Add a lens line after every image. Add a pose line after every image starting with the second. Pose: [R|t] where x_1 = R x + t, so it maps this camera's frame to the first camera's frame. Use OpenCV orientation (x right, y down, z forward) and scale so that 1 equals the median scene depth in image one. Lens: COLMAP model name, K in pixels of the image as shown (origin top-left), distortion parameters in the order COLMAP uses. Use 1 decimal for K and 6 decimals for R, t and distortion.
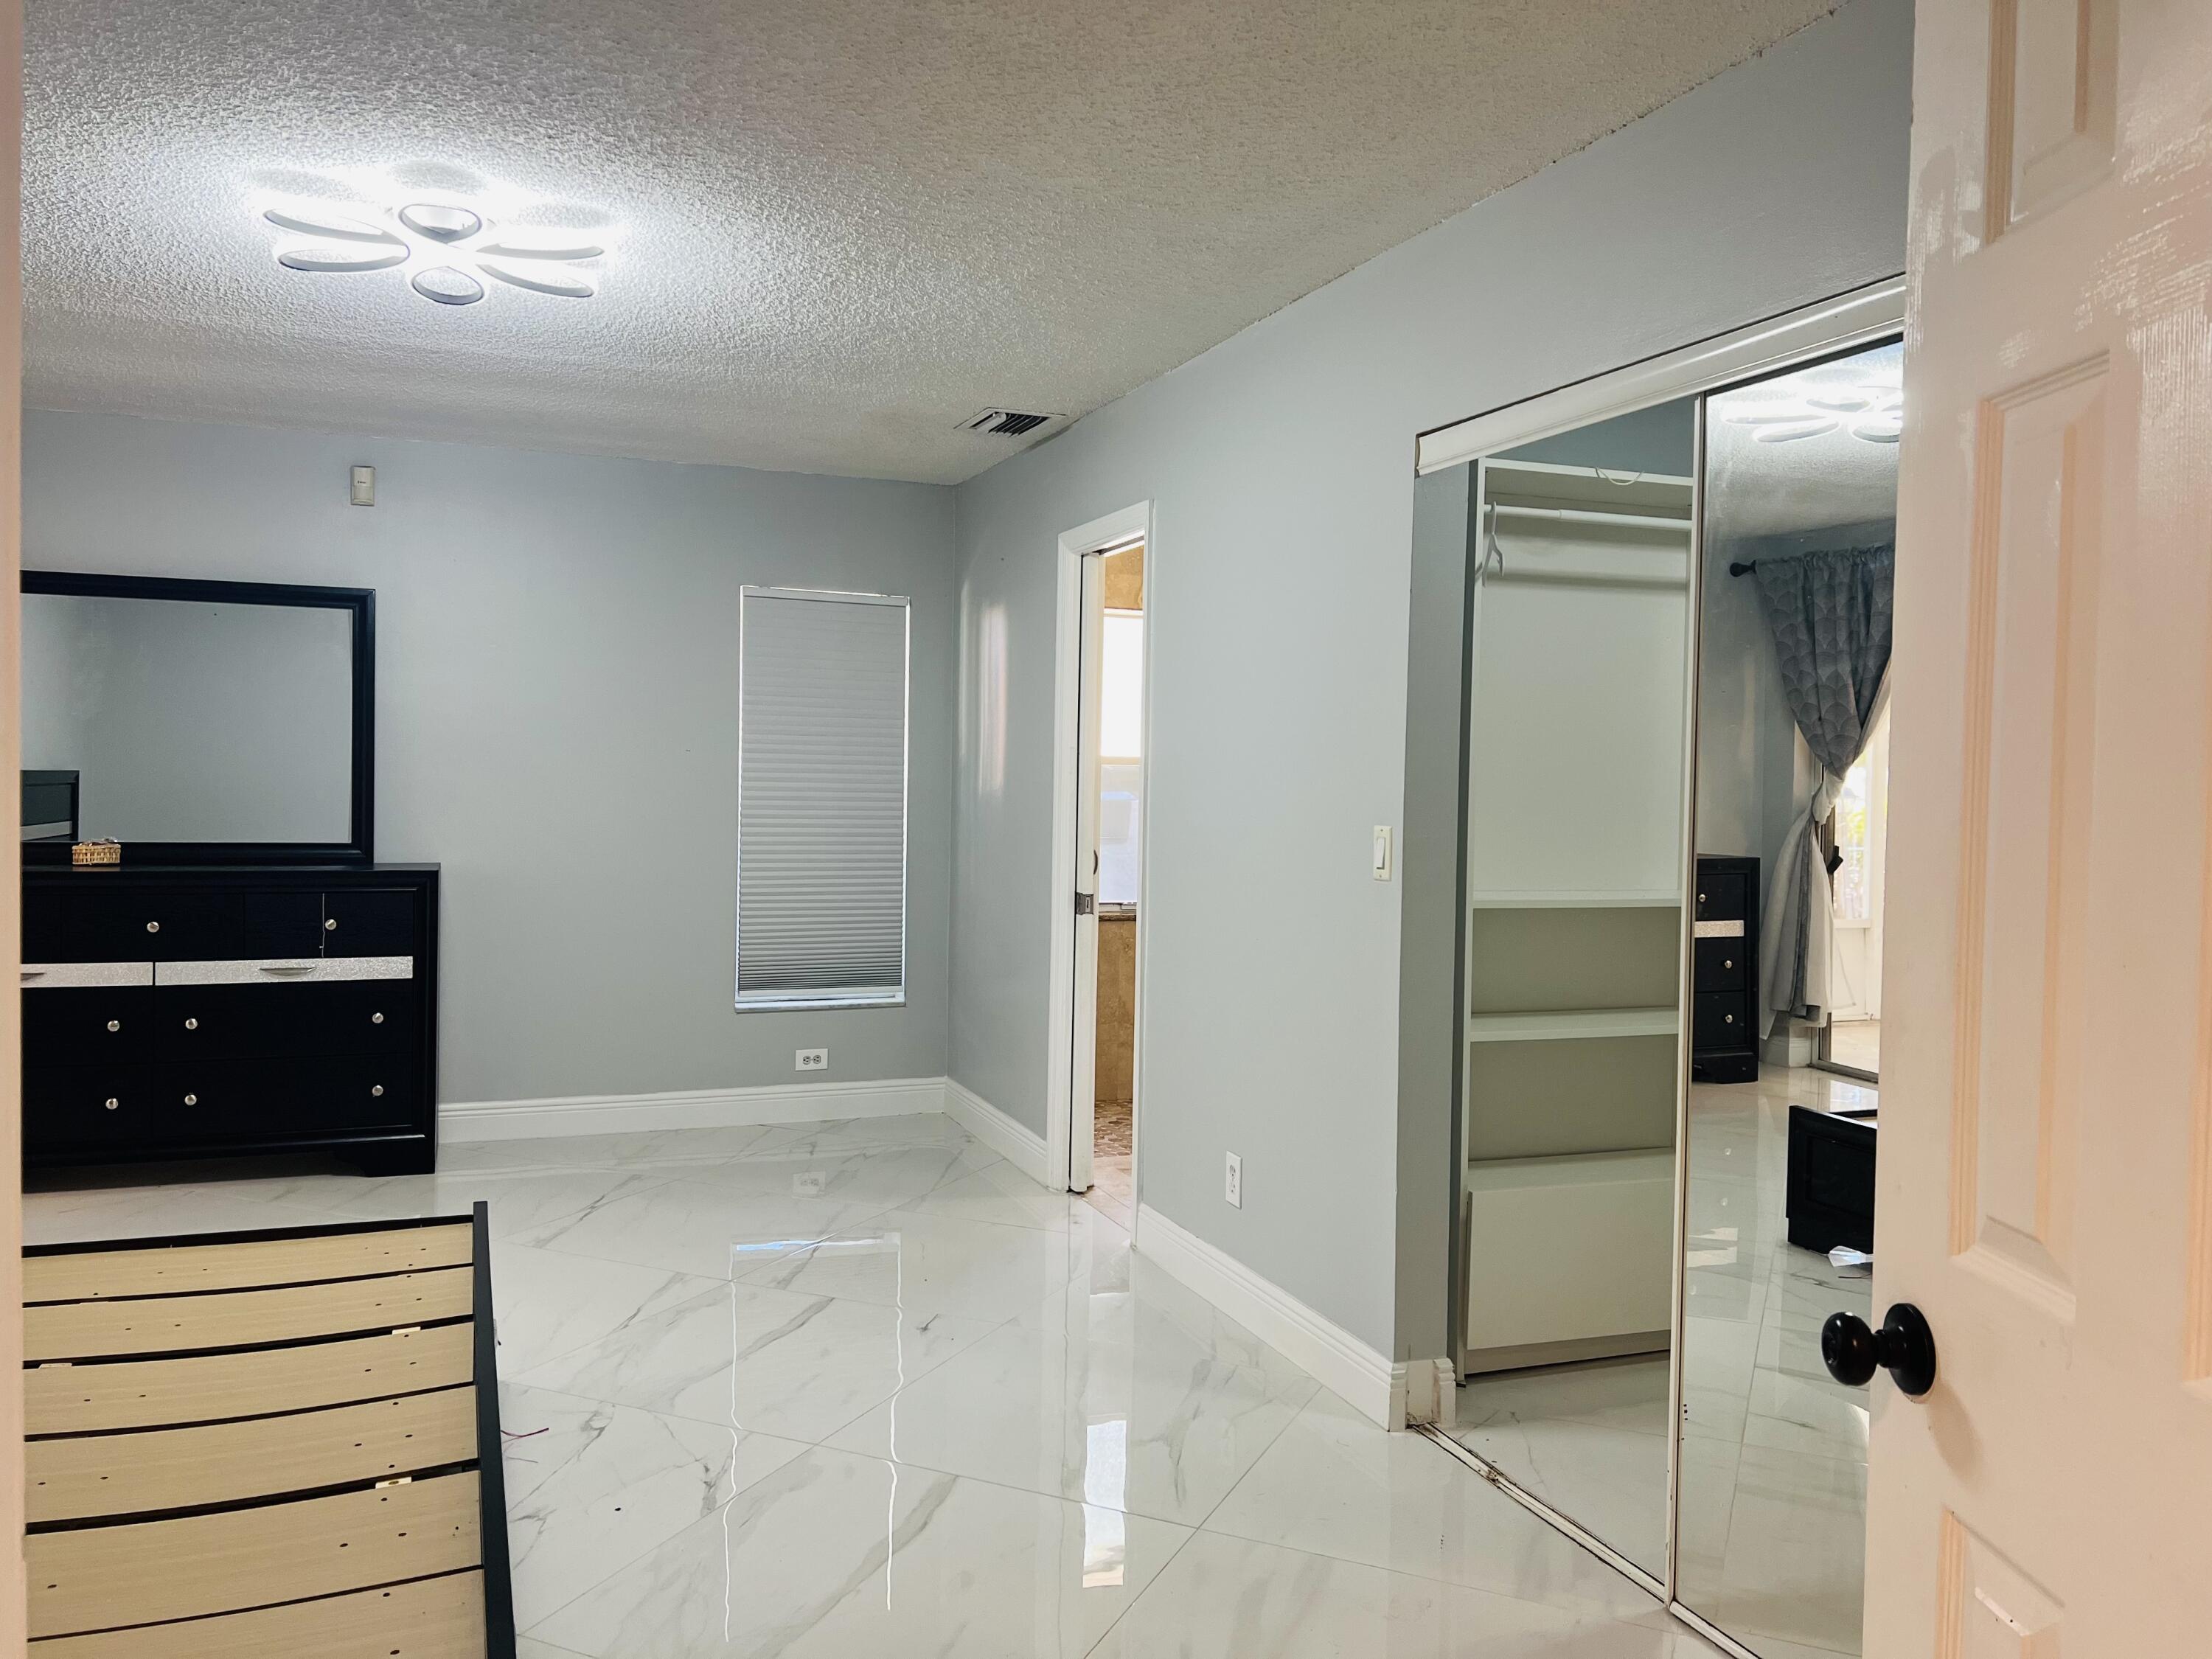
lens RADIAL K [[1661.2, 0, 1106.2], [0, 1661.2, 831.9], [0, 0, 1]] dist [0.075725, -0.089775]
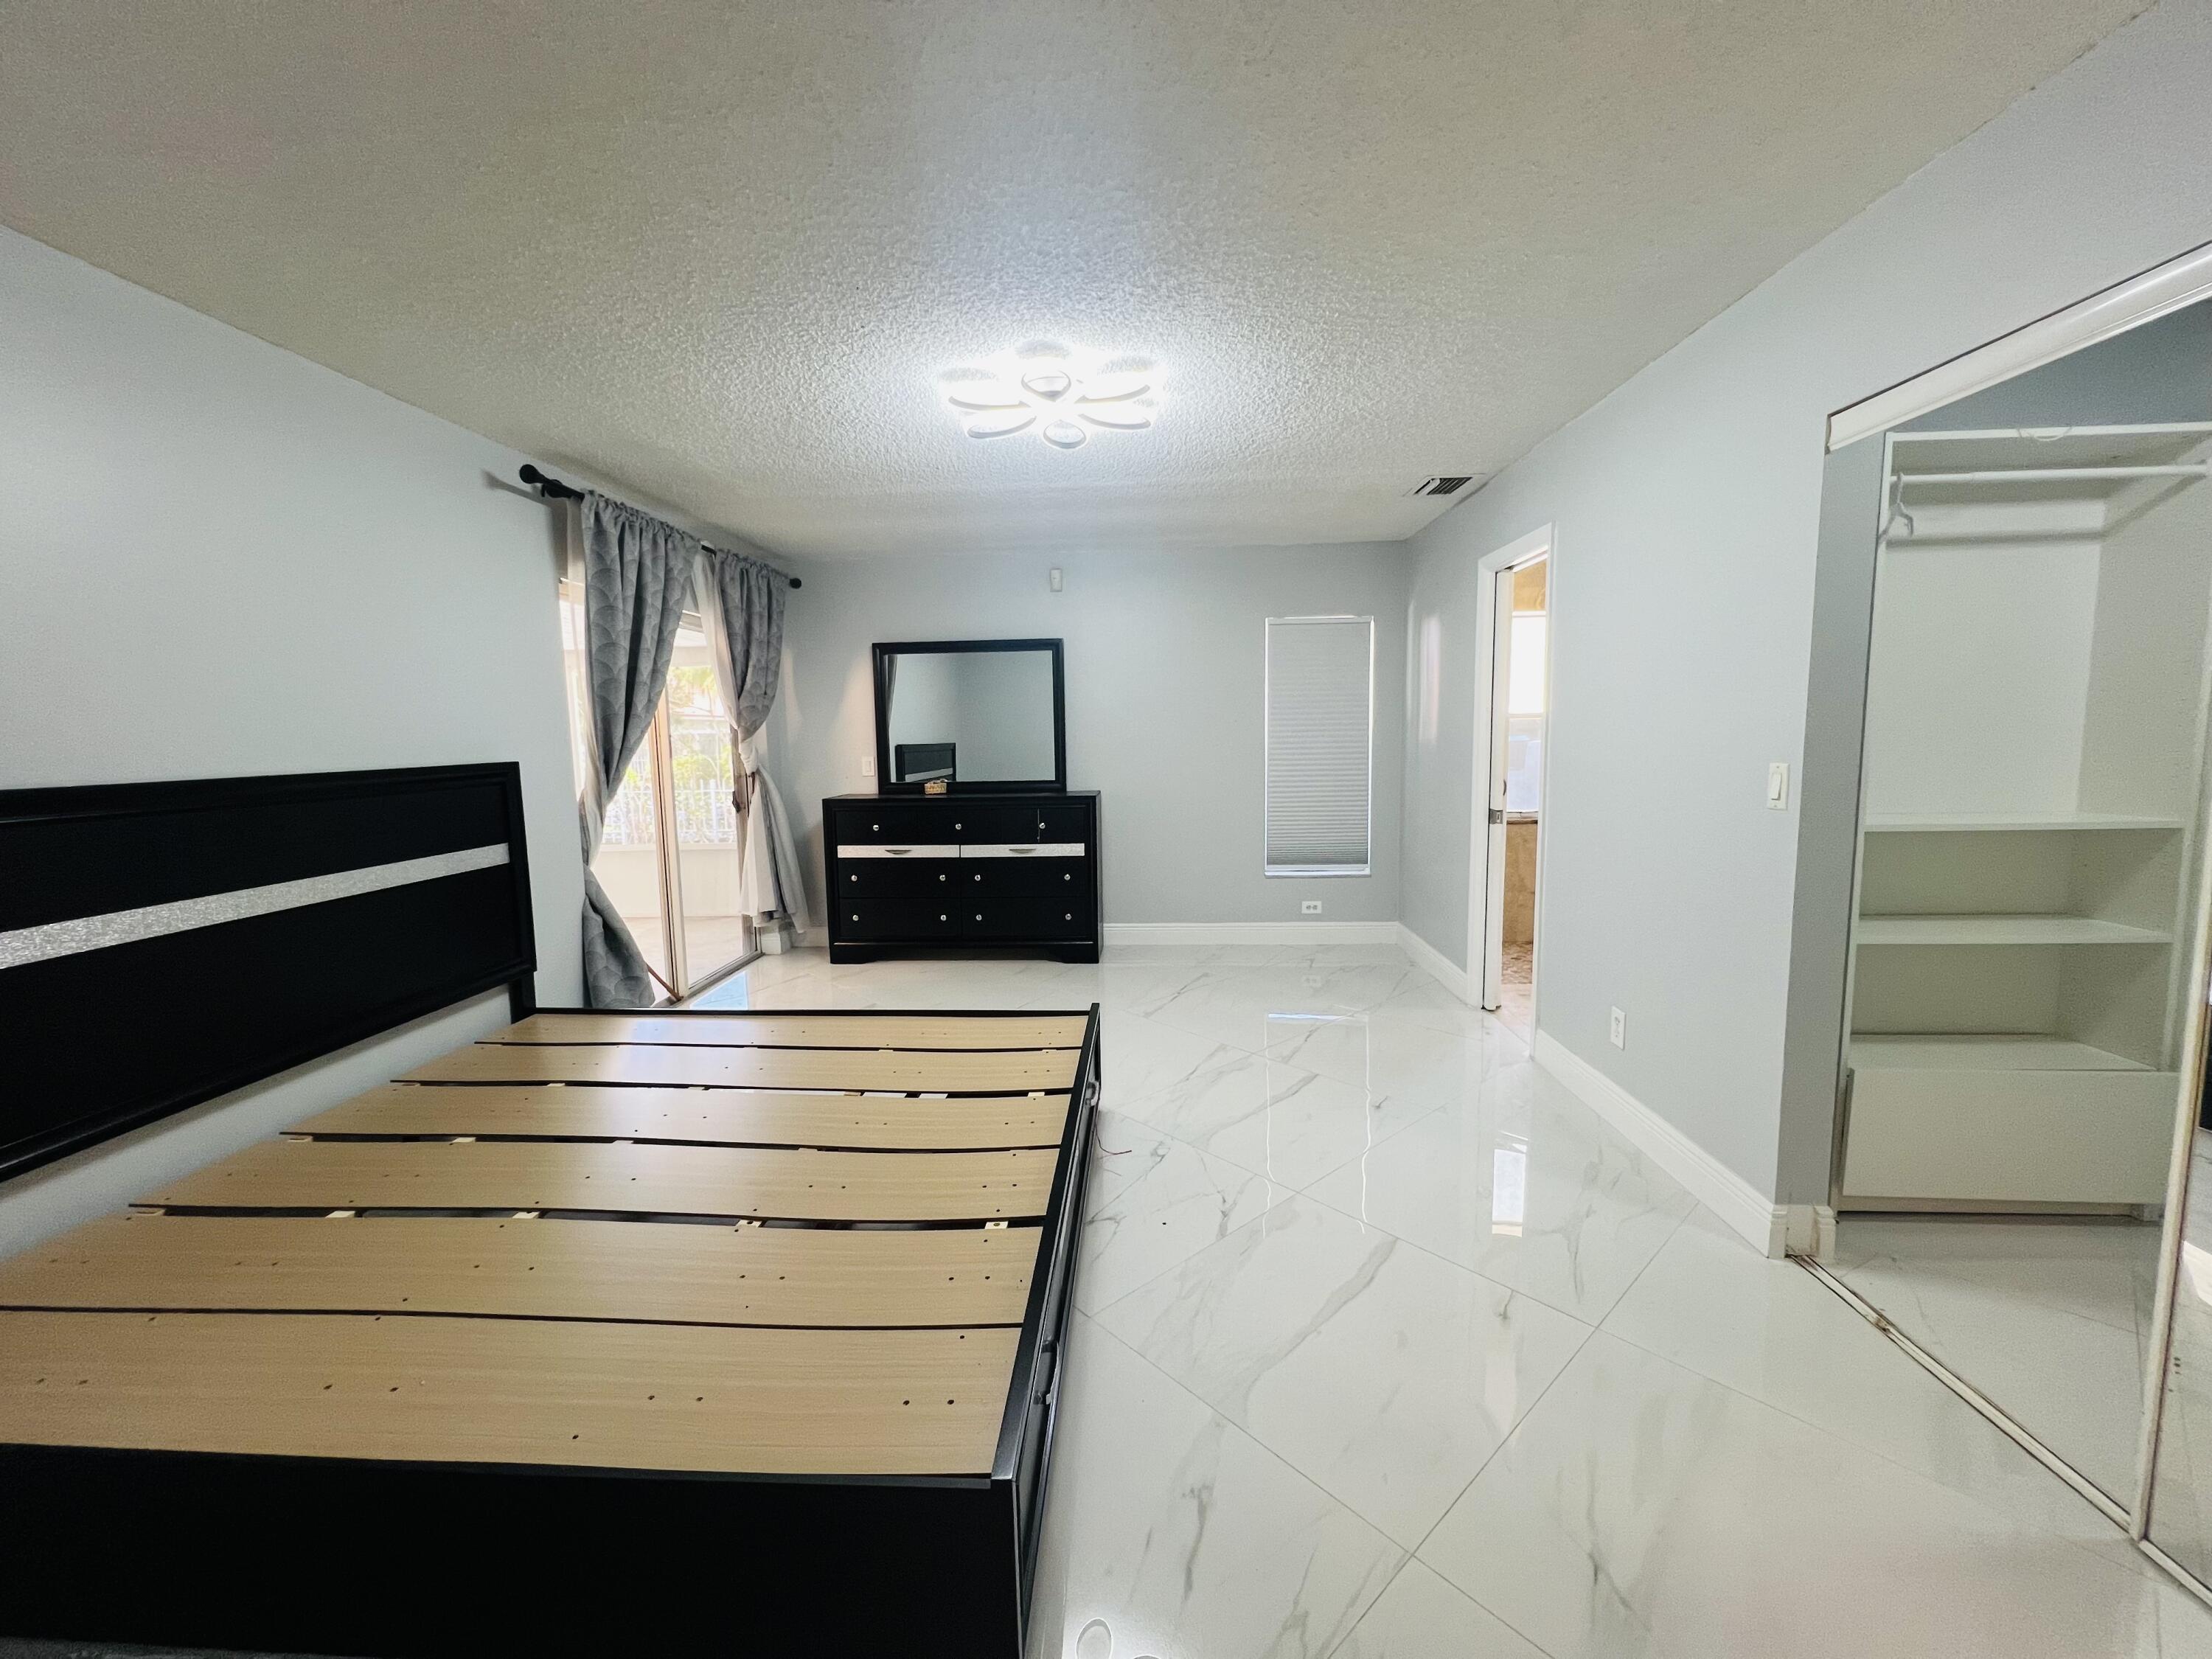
lens RADIAL K [[880.9, 0, 1104.1], [0, 880.9, 825.1], [0, 0, 1]] dist [0.002027, -0.000122]
pose [[0.910932, 0.008502, -0.412470, -0.009253], [0.021297, 0.997486, 0.067595, -0.010758], [0.412007, -0.070359, 0.908460, 0.204316]]
